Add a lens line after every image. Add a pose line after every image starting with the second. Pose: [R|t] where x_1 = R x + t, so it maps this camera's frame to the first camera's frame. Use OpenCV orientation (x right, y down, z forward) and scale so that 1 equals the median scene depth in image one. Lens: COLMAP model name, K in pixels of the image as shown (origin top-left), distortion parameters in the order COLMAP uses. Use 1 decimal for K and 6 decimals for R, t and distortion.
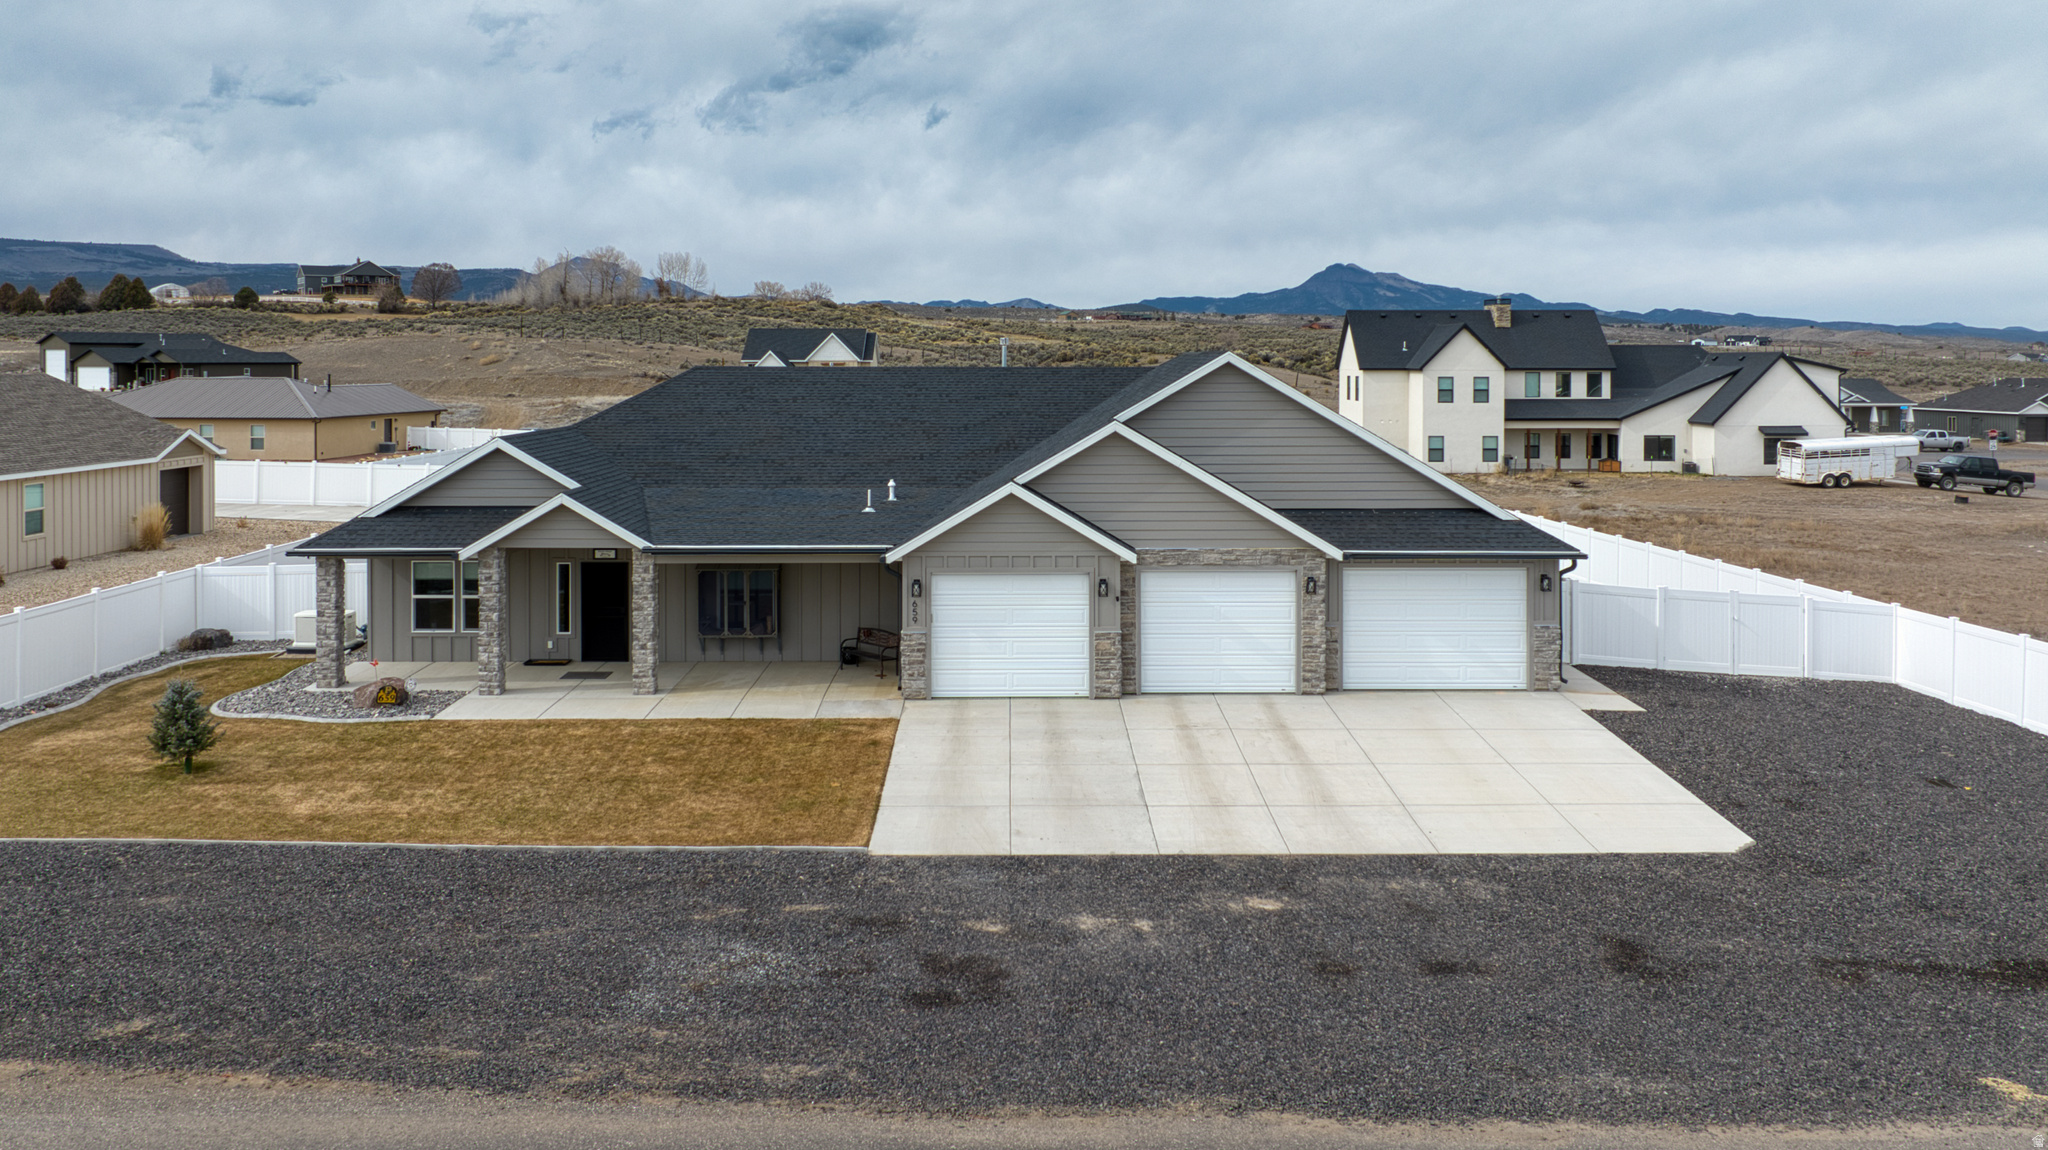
lens RADIAL K [[1466.4, 0, 1035.8], [0, 1466.4, 493.9], [0, 0, 1]] dist [0.017651, -0.056827]
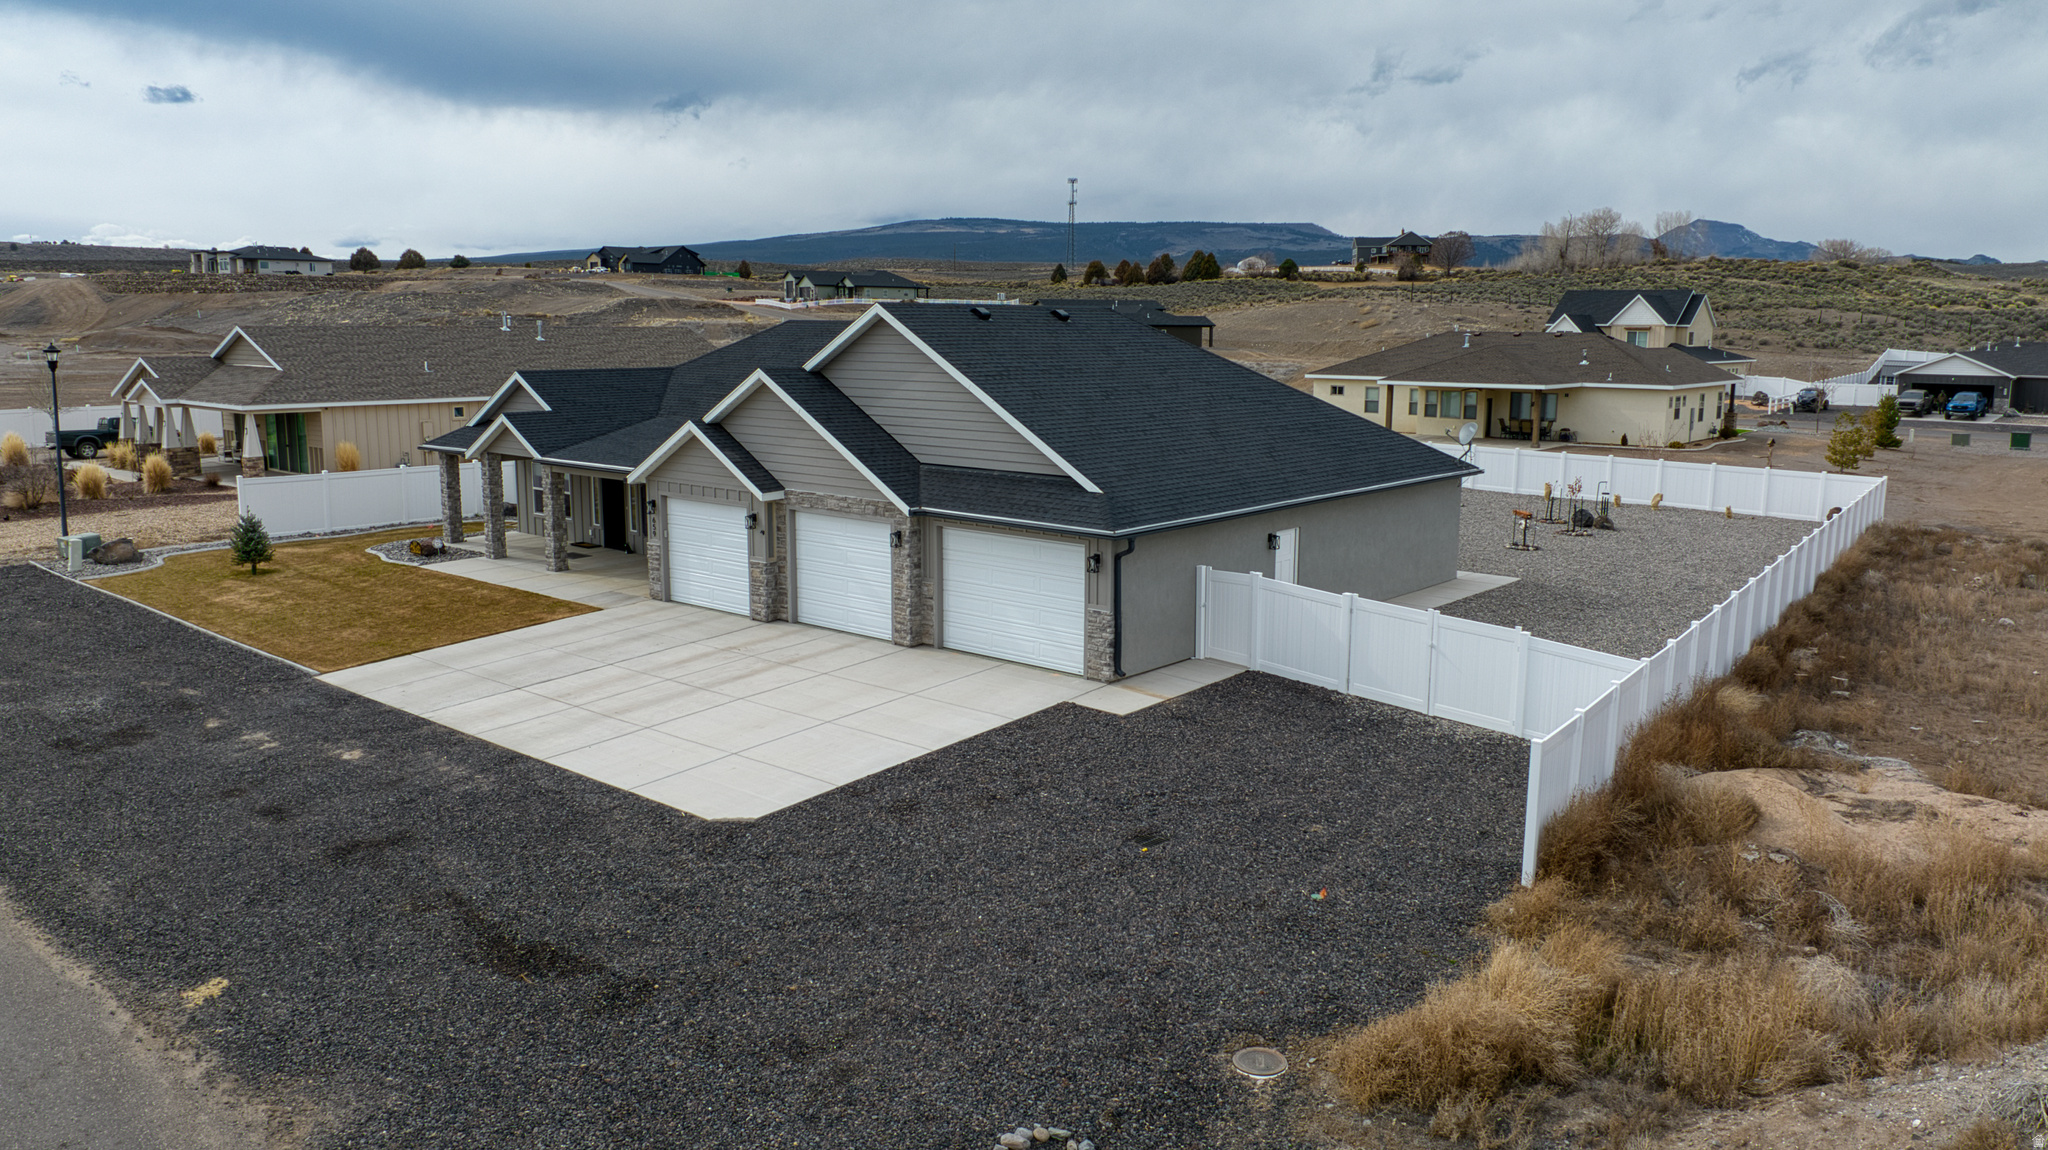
lens RADIAL K [[1464.0, 0, 1035.4], [0, 1464.0, 533.1], [0, 0, 1]] dist [0.018811, -0.054208]
pose [[0.756310, 0.100054, -0.646518, 0.922441], [-0.064450, 0.994824, 0.078562, -0.027536], [0.651031, -0.017749, 0.758843, 0.297344]]
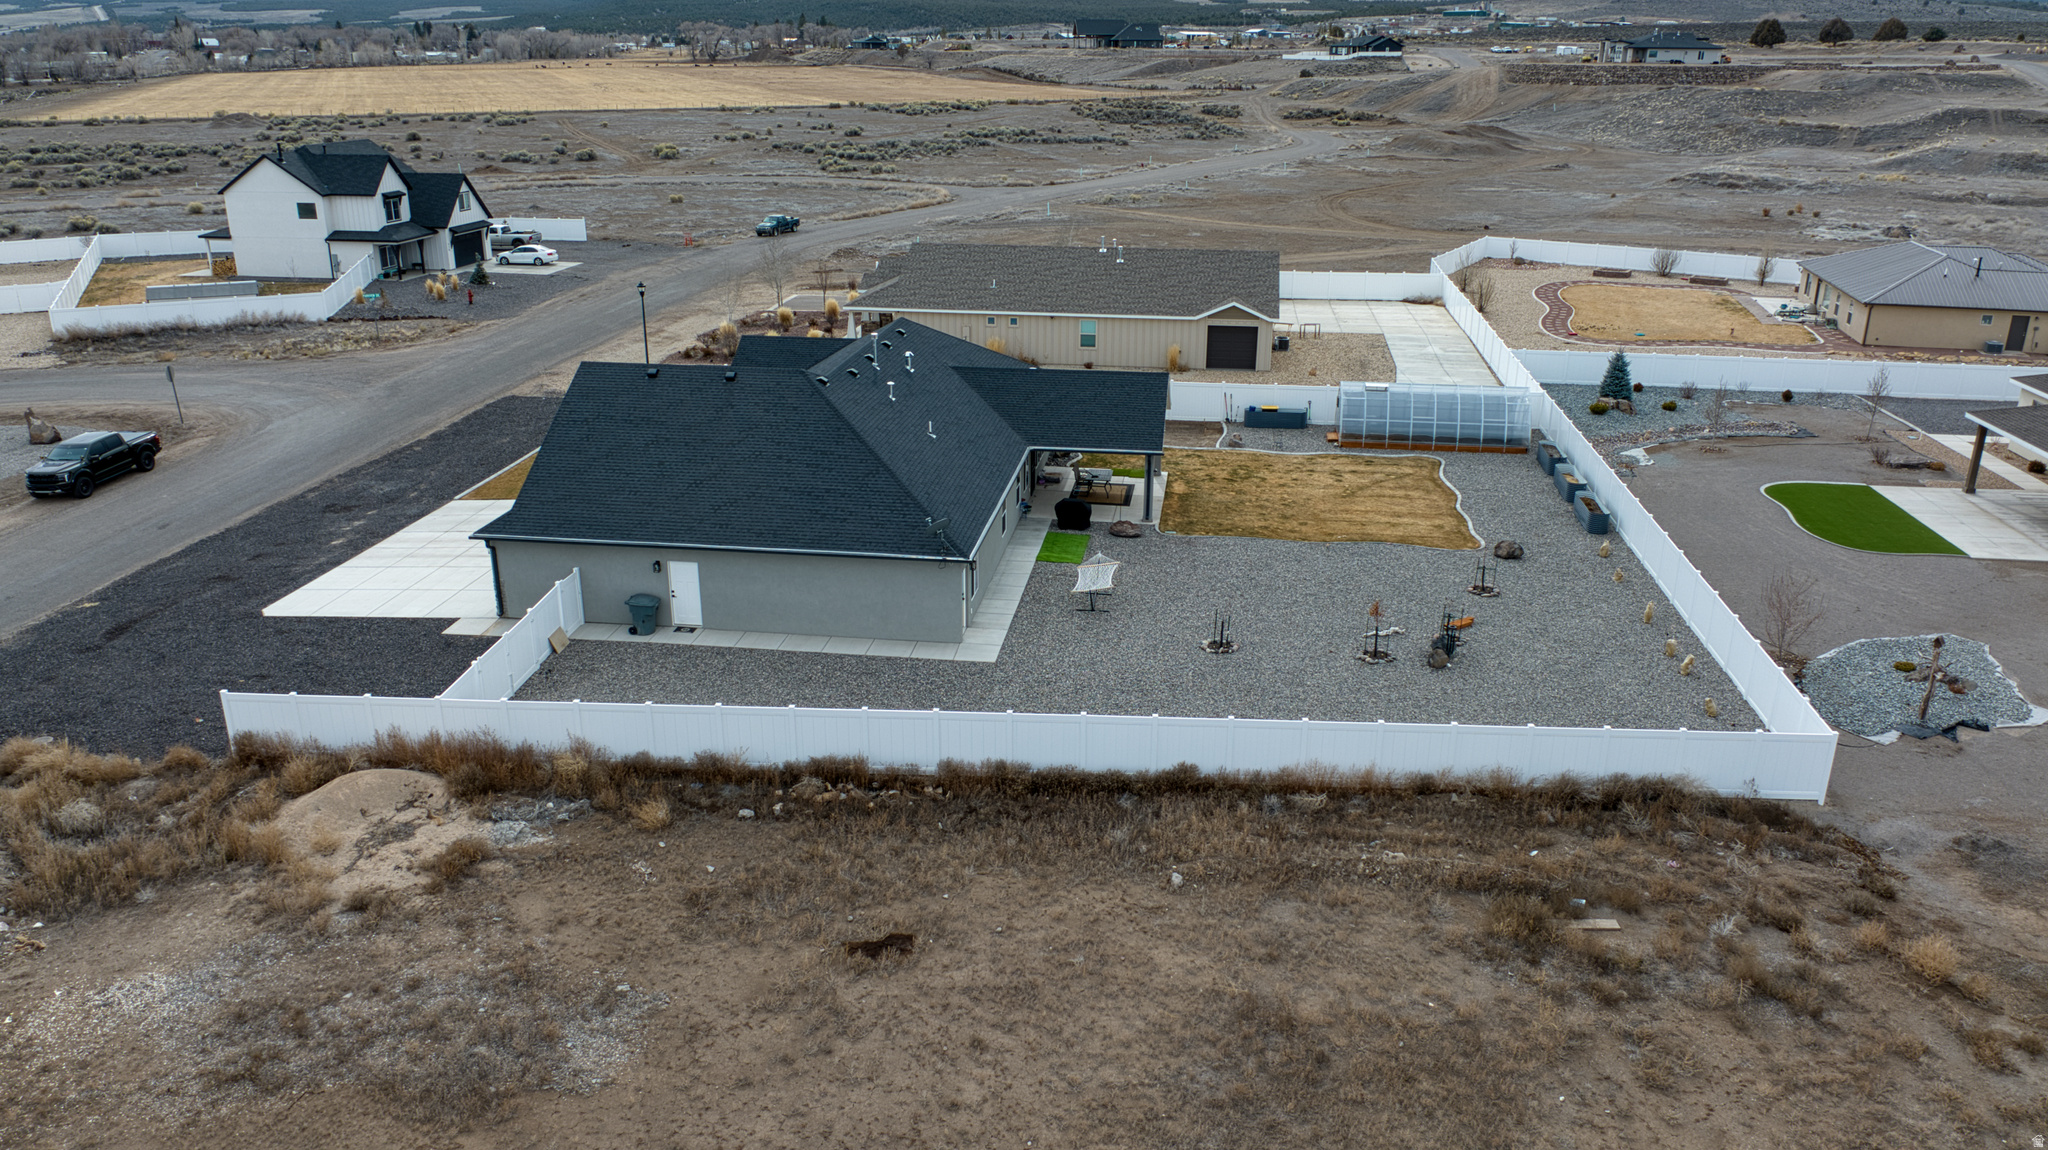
lens RADIAL K [[1464.0, 0, 1035.4], [0, 1464.0, 533.1], [0, 0, 1]] dist [0.018811, -0.054208]
pose [[-0.139735, 0.311399, -0.939949, 1.770544], [-0.092164, 0.941051, 0.325466, -0.529178], [0.985890, 0.132109, -0.102798, 1.765788]]
